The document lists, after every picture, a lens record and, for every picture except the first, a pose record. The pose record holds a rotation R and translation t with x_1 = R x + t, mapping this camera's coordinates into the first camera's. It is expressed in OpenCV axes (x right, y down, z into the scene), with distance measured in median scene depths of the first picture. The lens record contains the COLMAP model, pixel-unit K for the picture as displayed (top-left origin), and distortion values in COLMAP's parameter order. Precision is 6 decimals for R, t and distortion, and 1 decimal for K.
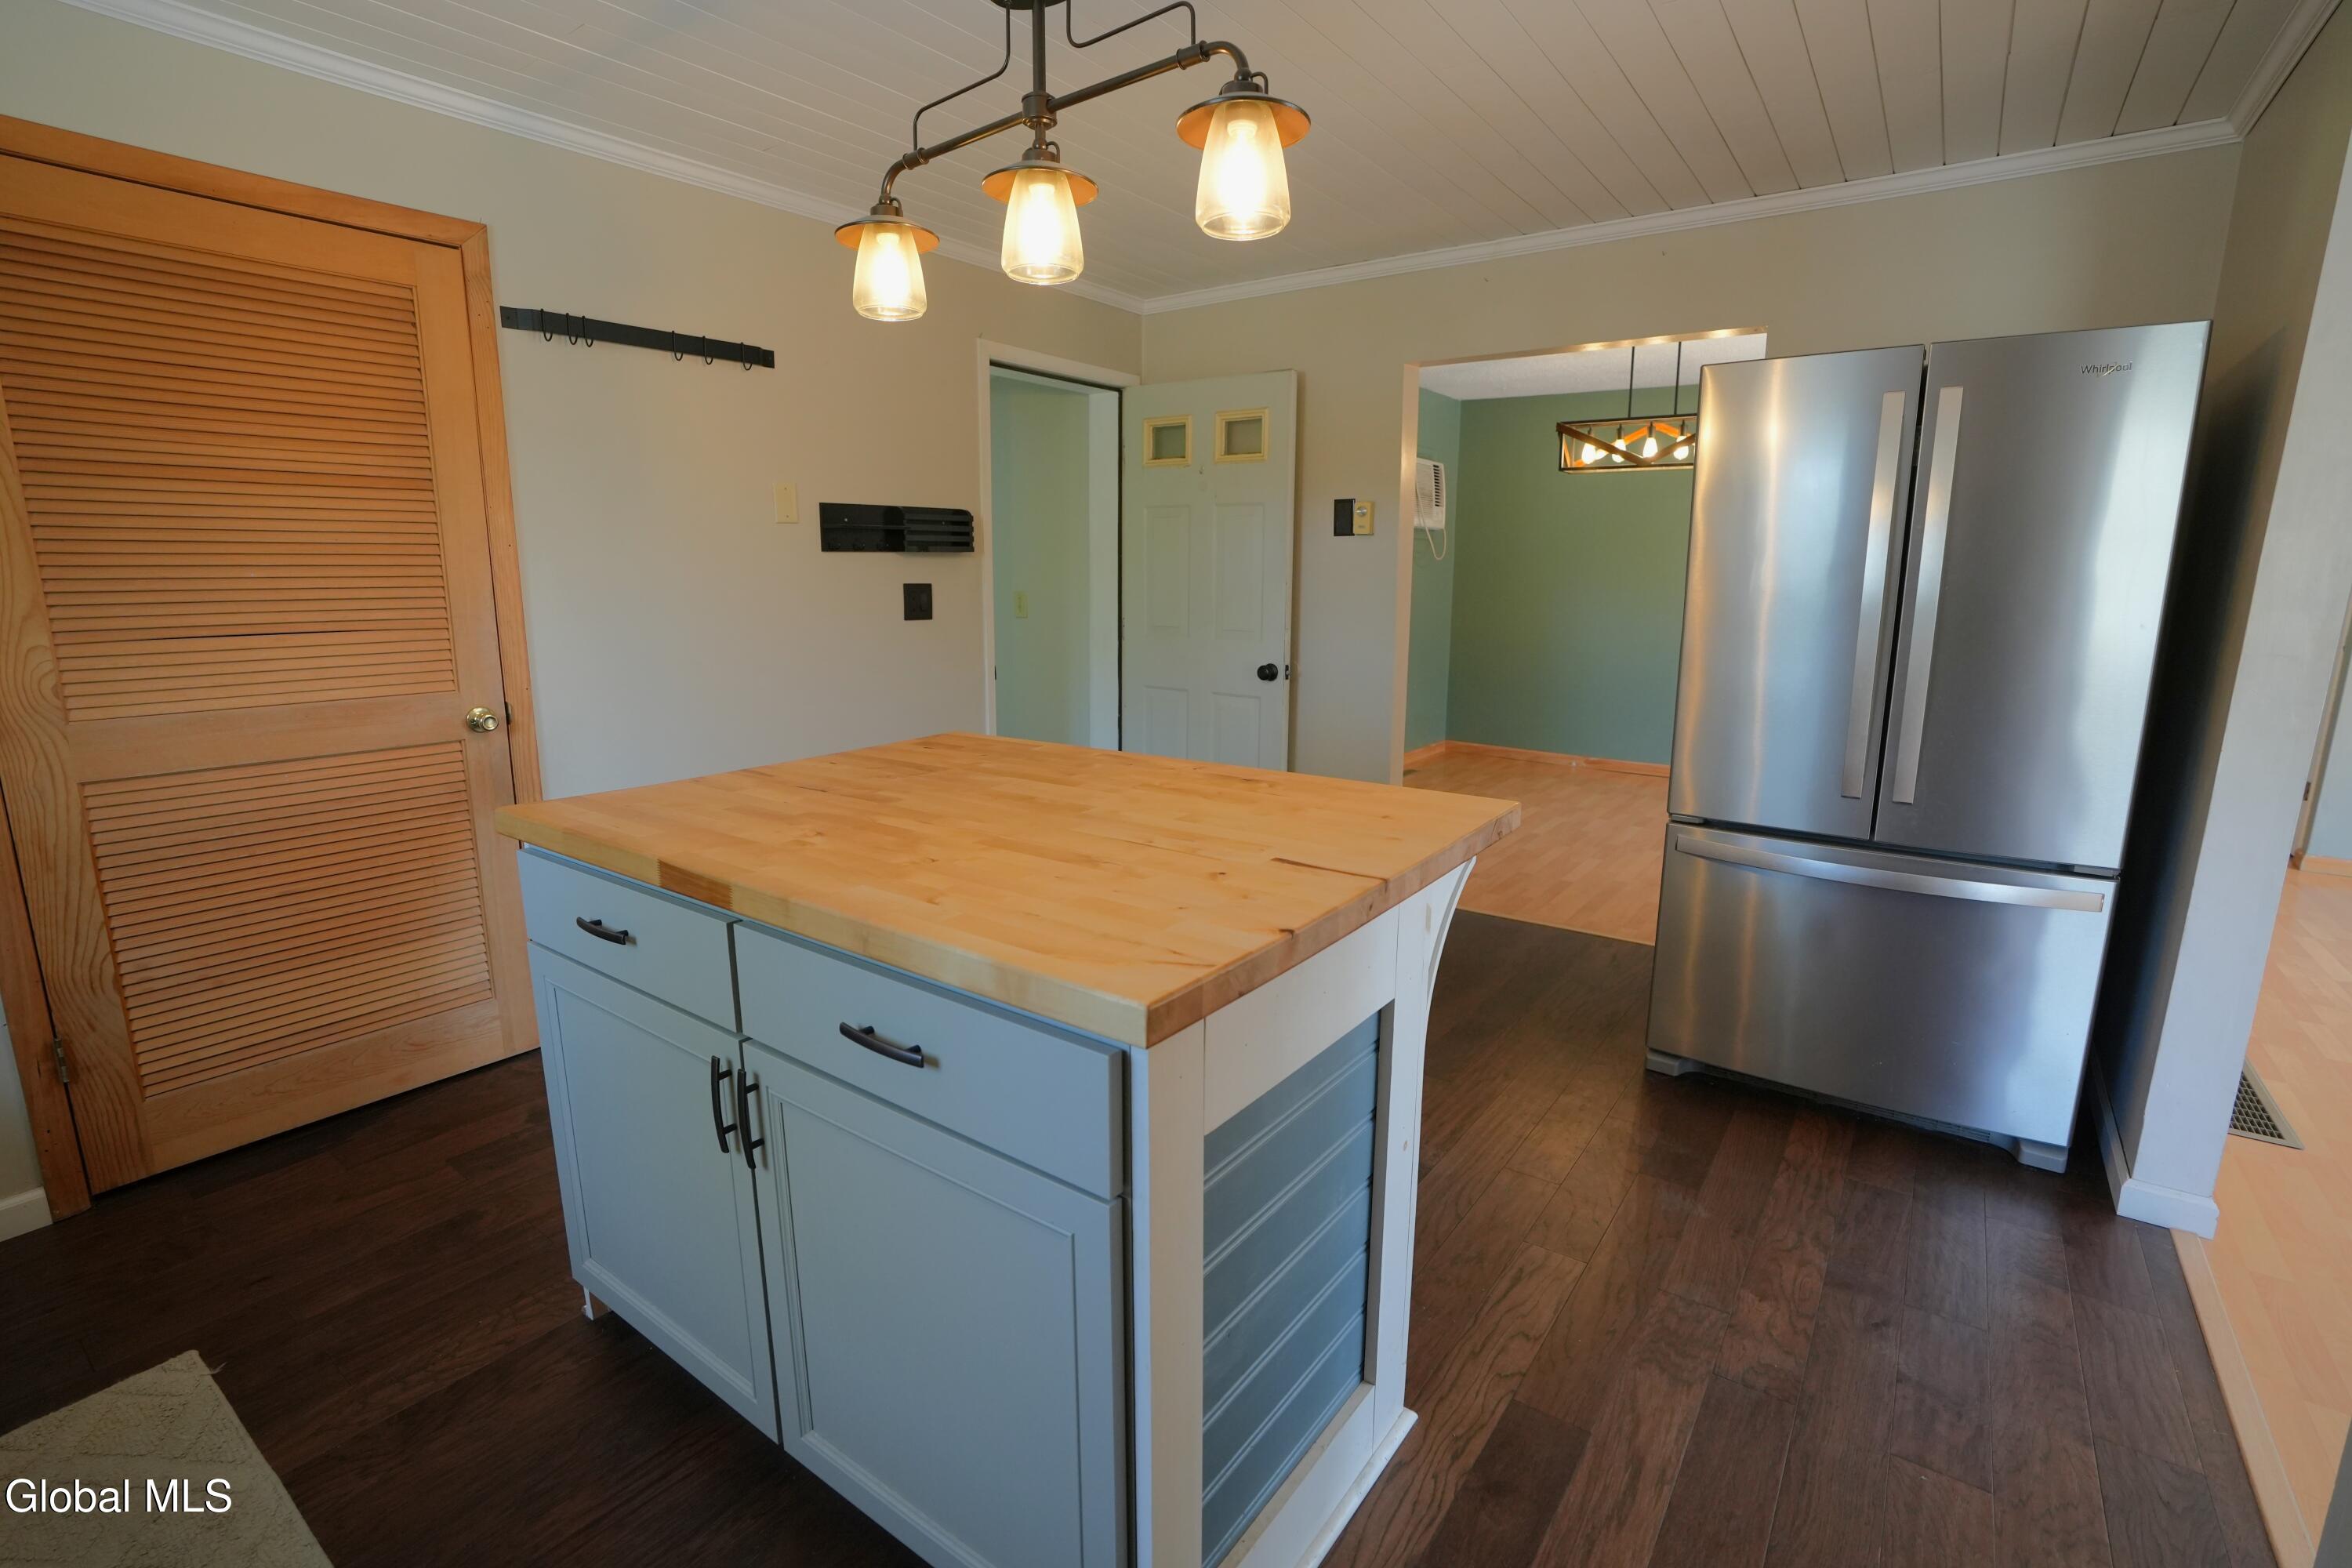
lens RADIAL K [[1083.2, 0, 1167.2], [0, 1083.2, 773.6], [0, 0, 1]] dist [-0.031392, 0.004473]
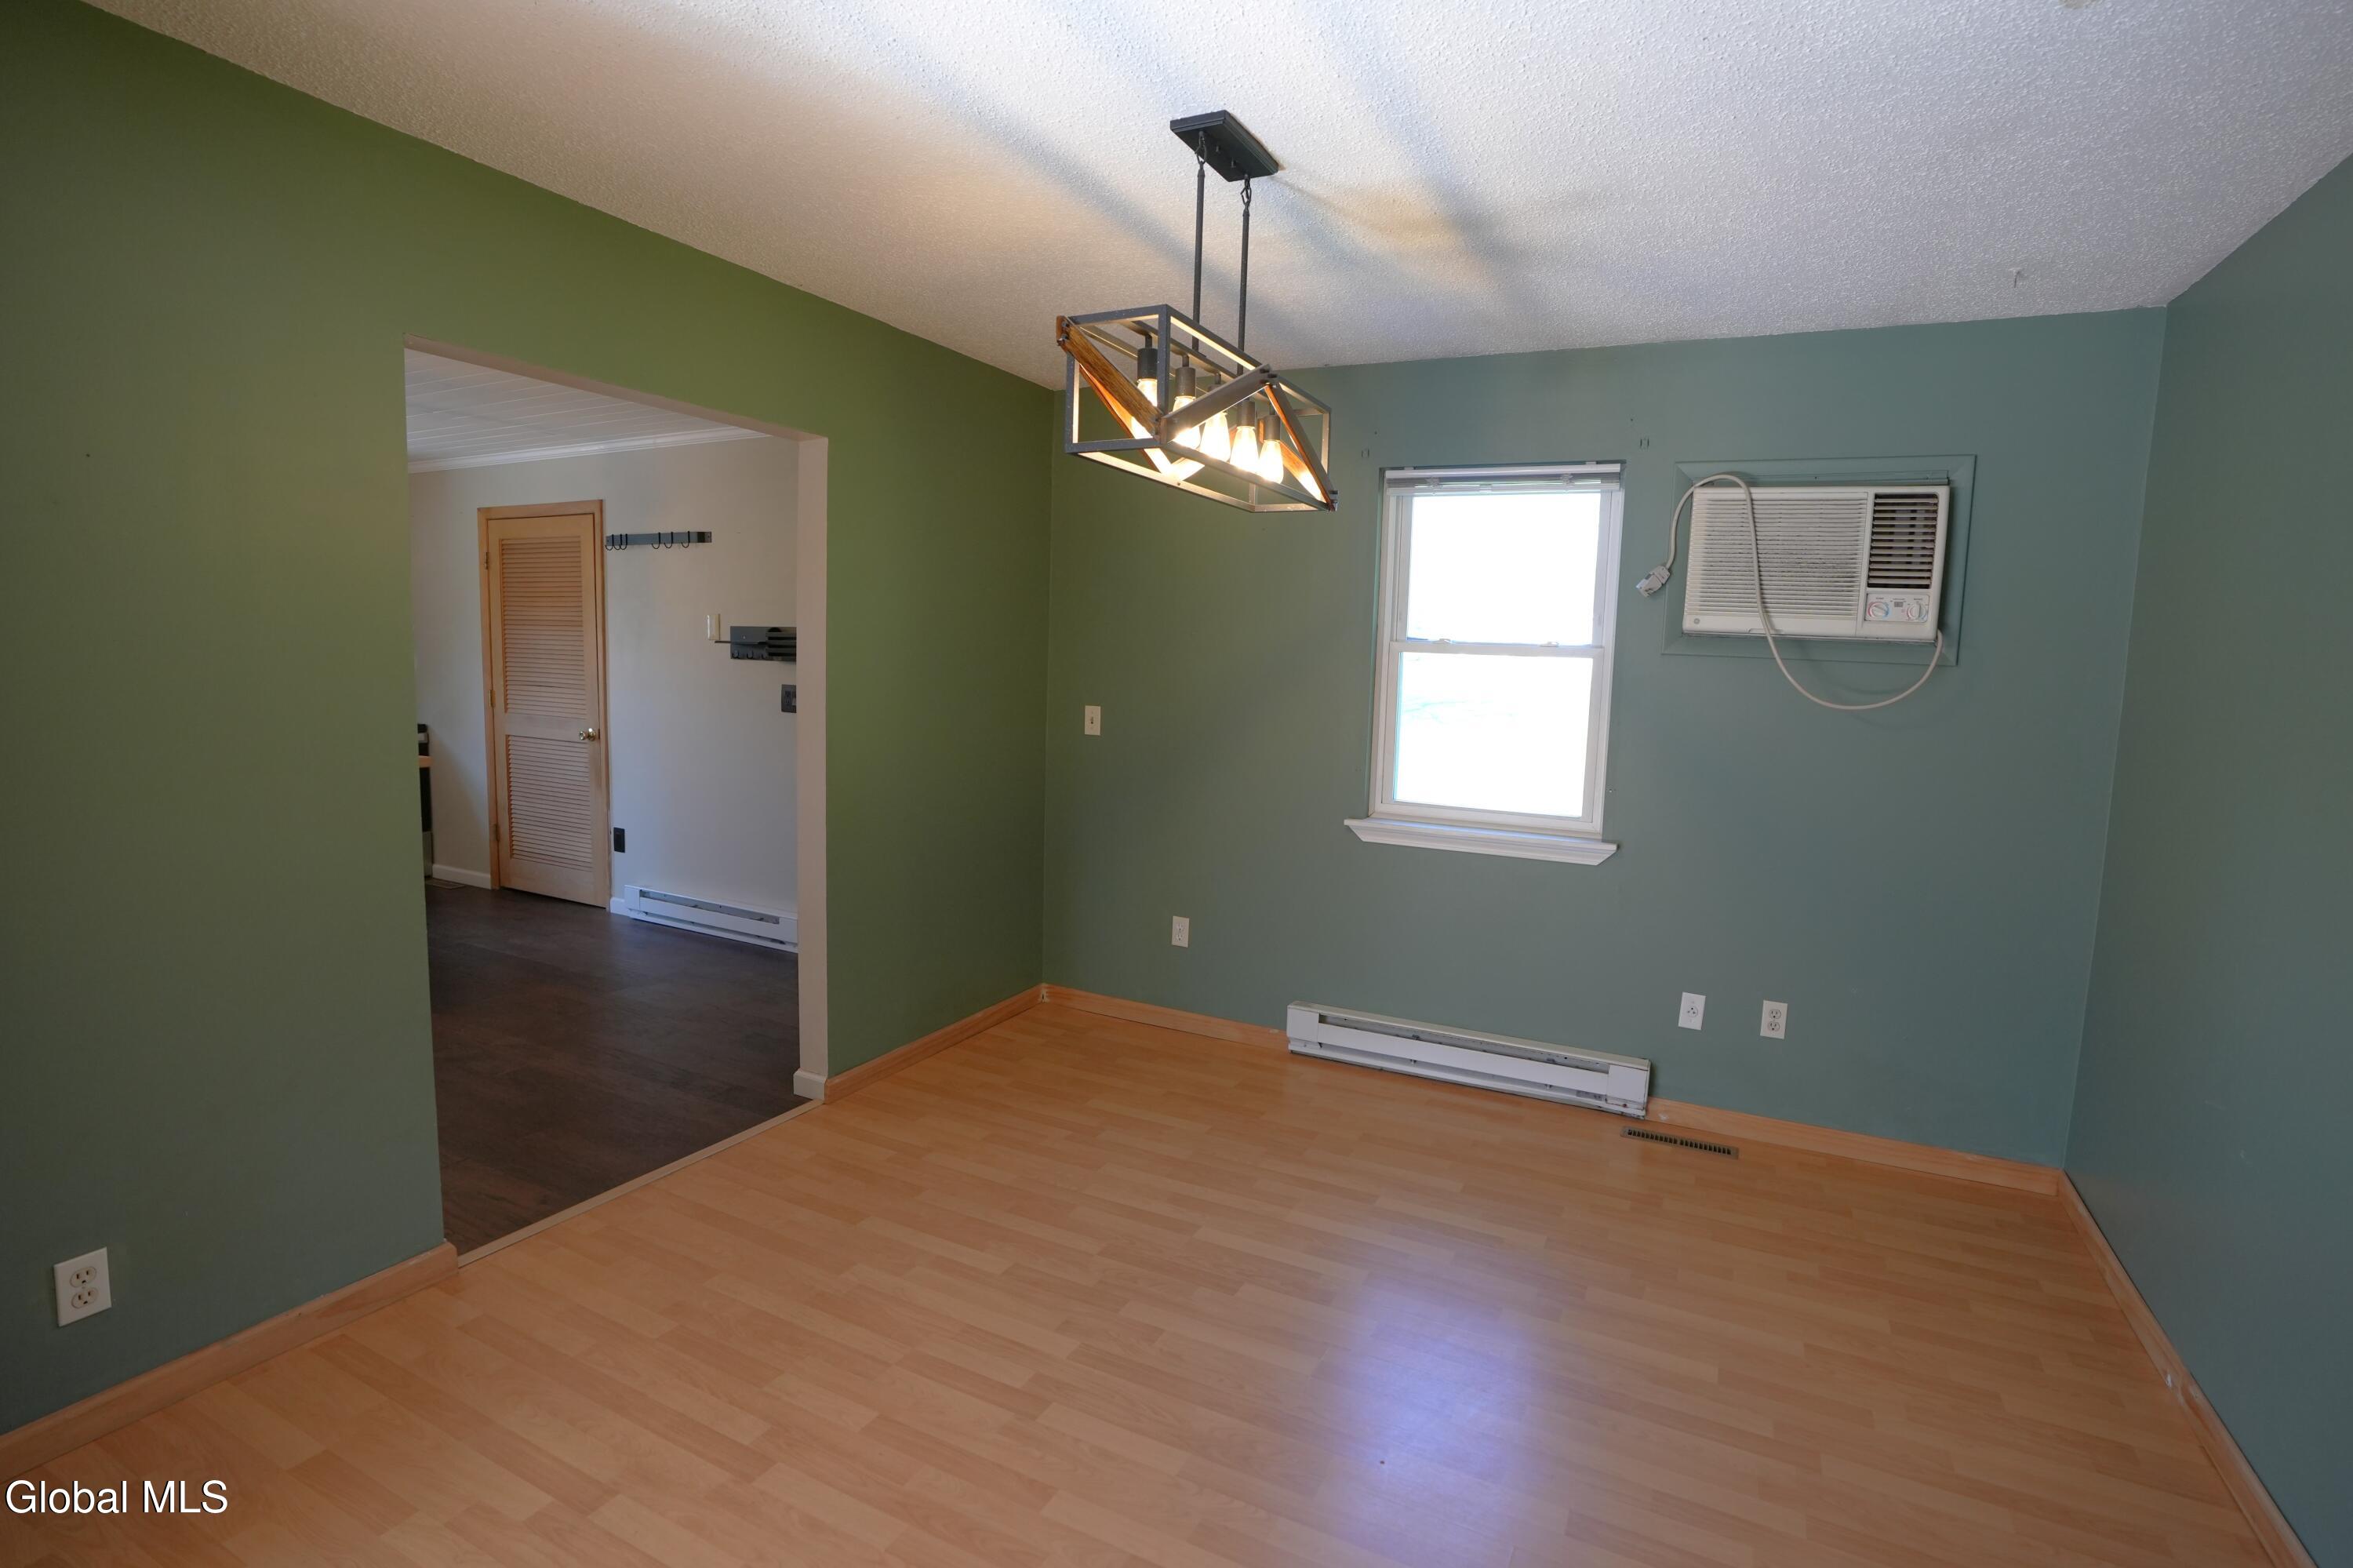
lens RADIAL K [[1083.7, 0, 1171.3], [0, 1083.7, 787.7], [0, 0, 1]] dist [-0.031392, 0.004473]
pose [[0.180477, 0.122823, -0.975880, 1.362737], [-0.217080, 0.972680, 0.082274, -0.311836], [0.959325, 0.196996, 0.202209, 1.427469]]
